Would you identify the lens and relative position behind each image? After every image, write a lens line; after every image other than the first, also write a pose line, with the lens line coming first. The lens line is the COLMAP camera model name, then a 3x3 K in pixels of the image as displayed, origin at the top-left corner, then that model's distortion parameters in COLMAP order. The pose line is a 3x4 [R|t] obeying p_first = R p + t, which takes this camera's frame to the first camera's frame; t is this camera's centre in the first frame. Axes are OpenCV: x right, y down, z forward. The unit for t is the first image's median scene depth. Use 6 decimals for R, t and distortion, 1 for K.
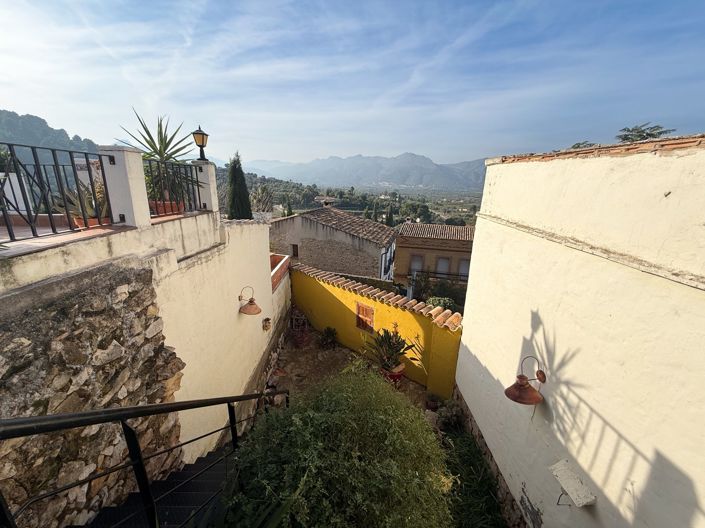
lens RADIAL K [[280.2, 0, 350.7], [0, 280.2, 264.2], [0, 0, 1]] dist [0.000297, -0.000019]
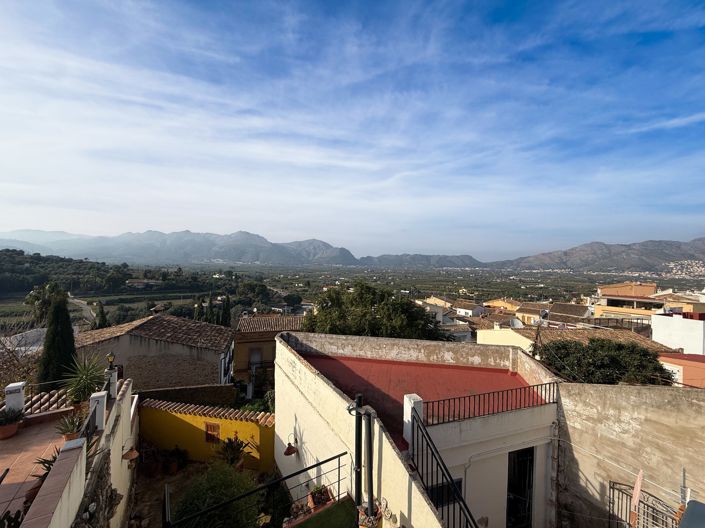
lens RADIAL K [[280.2, 0, 350.7], [0, 280.2, 264.2], [0, 0, 1]] dist [0.000297, -0.000019]
pose [[0.848751, -0.009035, 0.528715, -0.081745], [0.147751, 0.964083, -0.220711, -0.177167], [-0.507731, 0.265447, 0.819602, -0.610984]]
